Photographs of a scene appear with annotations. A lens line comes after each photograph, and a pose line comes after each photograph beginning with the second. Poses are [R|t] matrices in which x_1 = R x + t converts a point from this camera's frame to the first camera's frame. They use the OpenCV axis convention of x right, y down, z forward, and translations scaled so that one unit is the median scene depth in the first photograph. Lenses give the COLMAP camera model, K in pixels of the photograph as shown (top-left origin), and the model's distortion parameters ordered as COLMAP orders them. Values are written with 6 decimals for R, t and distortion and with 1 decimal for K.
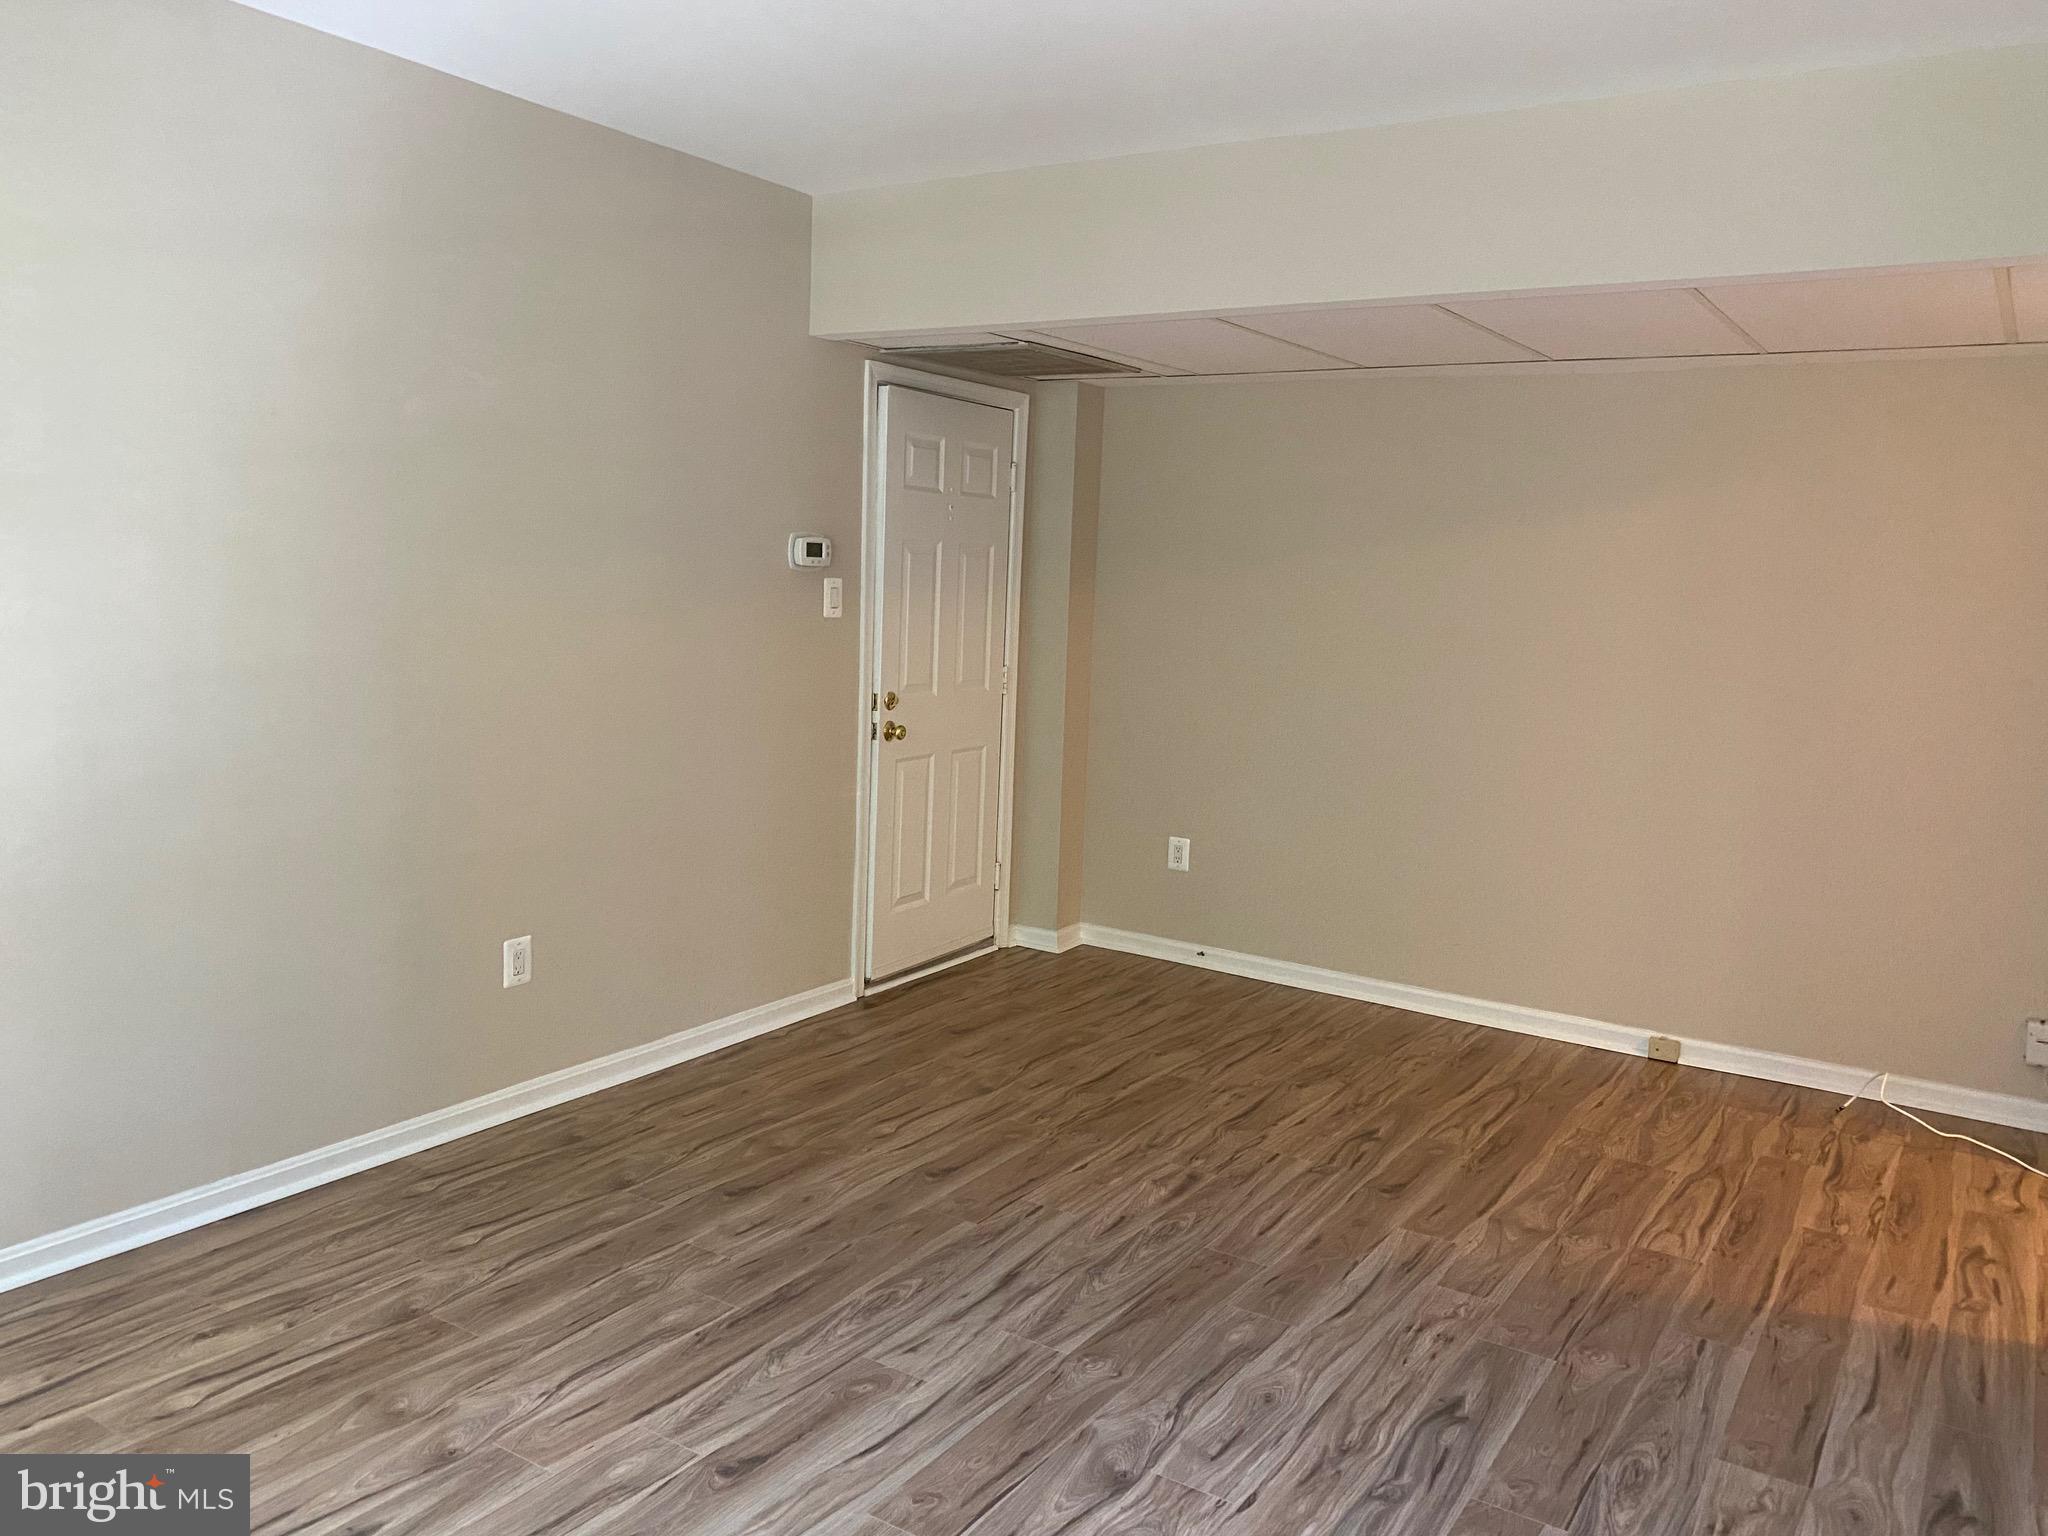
lens RADIAL K [[1574.5, 0, 1034.6], [0, 1574.5, 770.7], [0, 0, 1]] dist [0.063012, -0.048534]
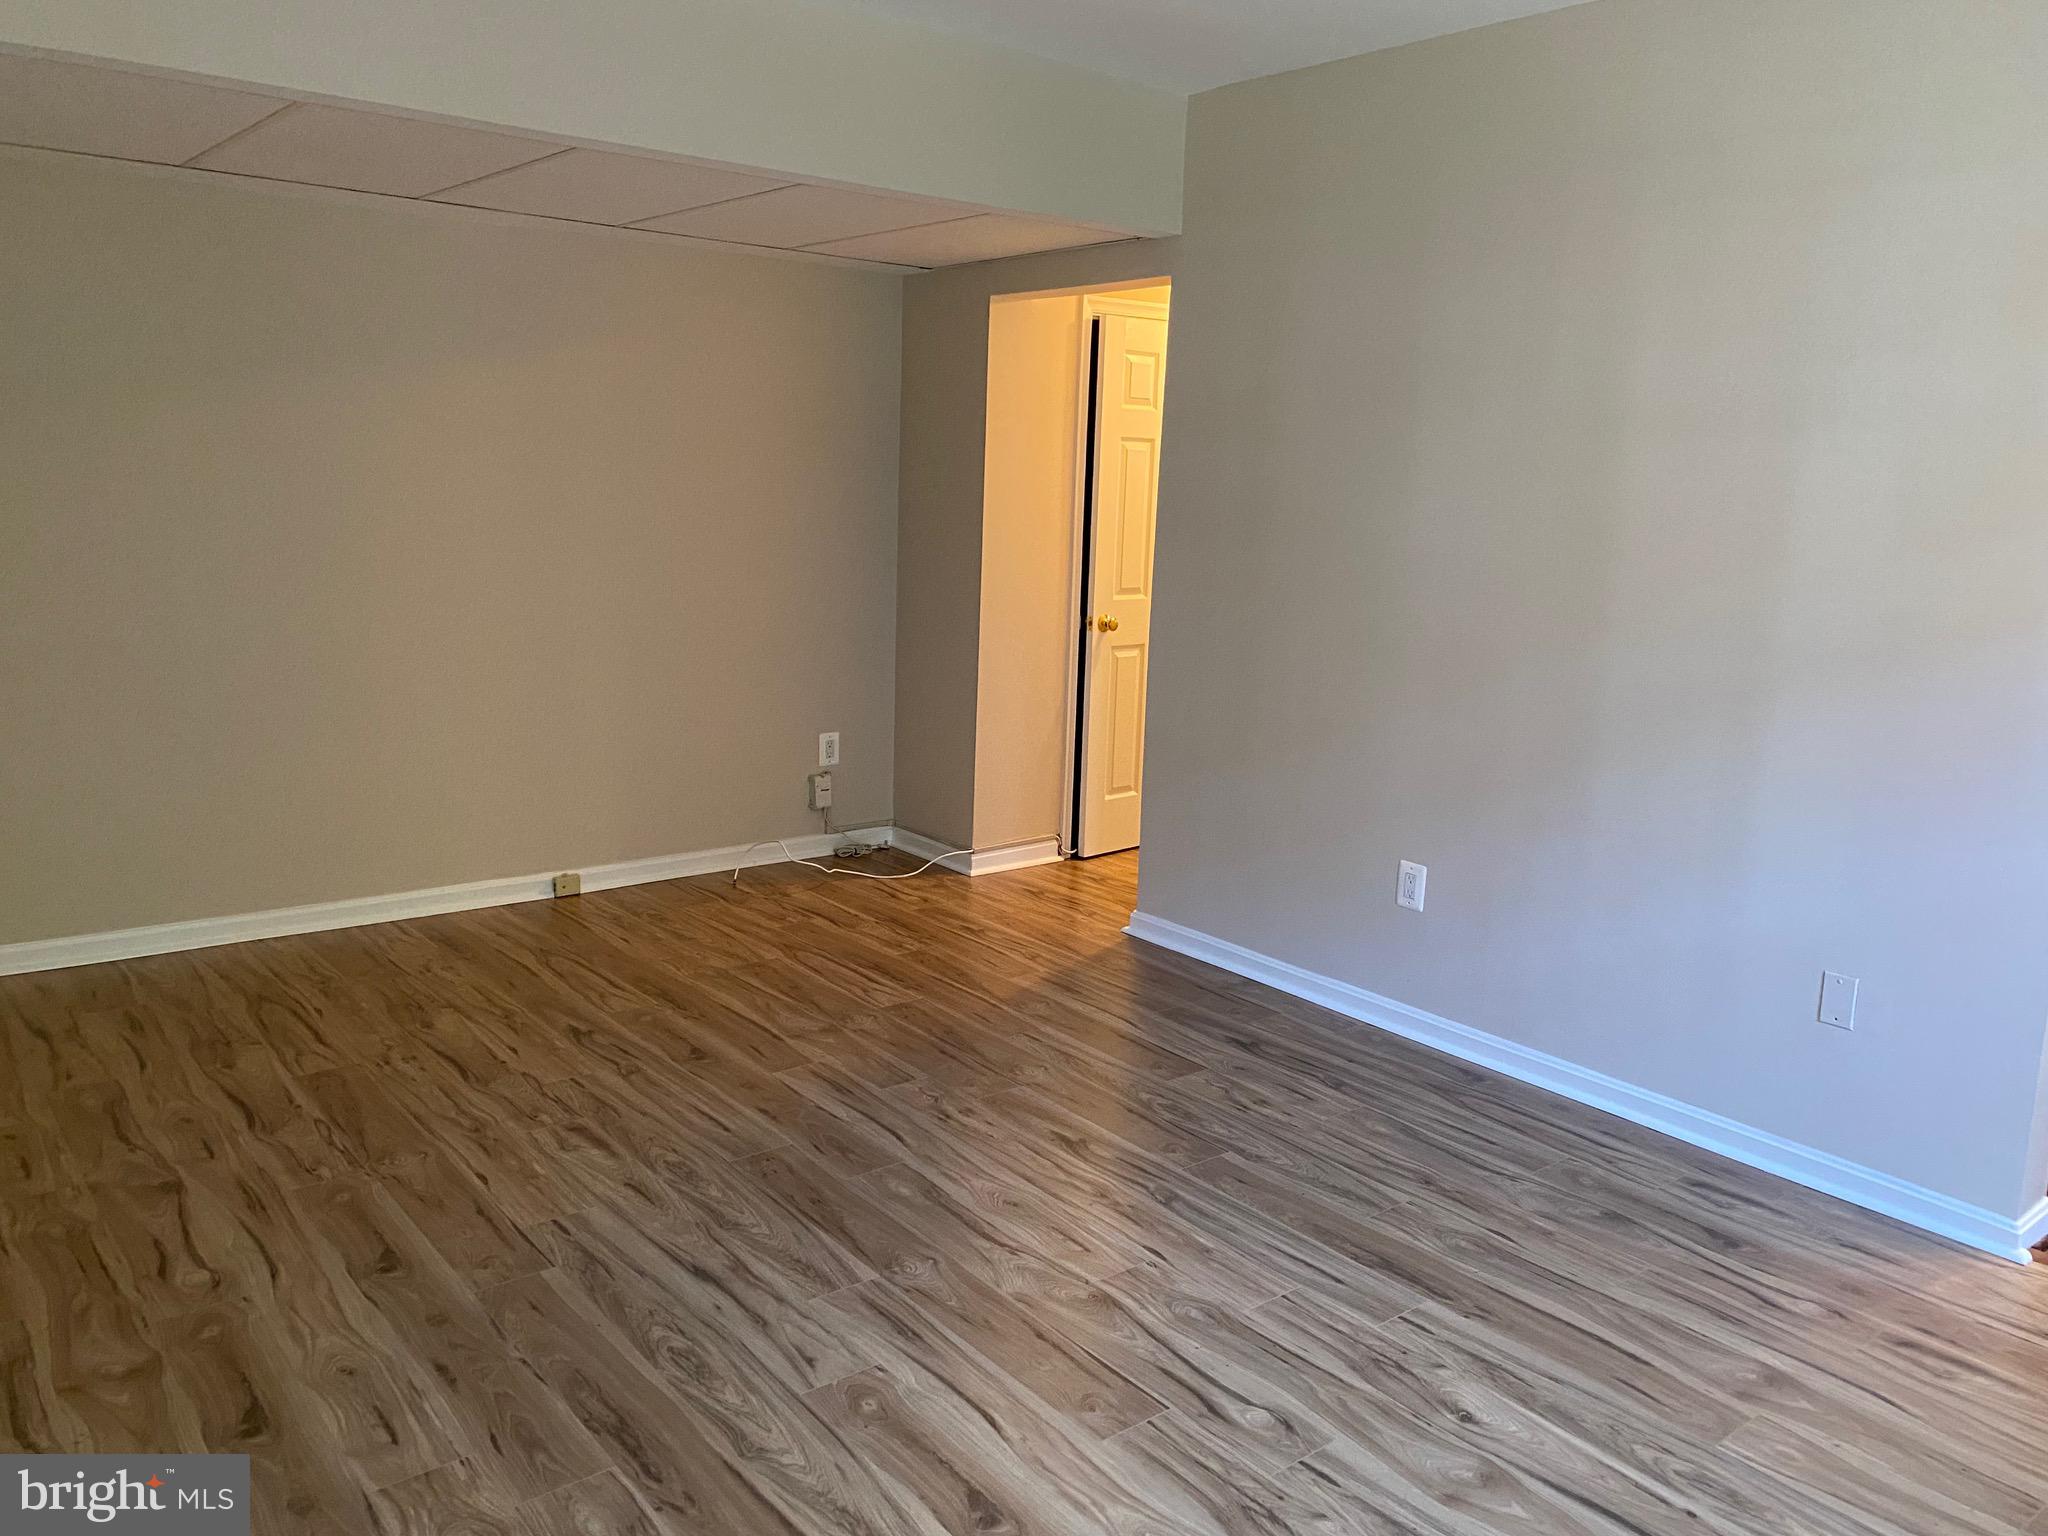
lens RADIAL K [[1574.5, 0, 1037.3], [0, 1574.5, 767.1], [0, 0, 1]] dist [0.063012, -0.048534]
pose [[0.322830, -0.205829, 0.923805, -0.617244], [0.109289, 0.977644, 0.179633, -0.076518], [-0.940126, 0.042971, 0.338107, 0.457448]]
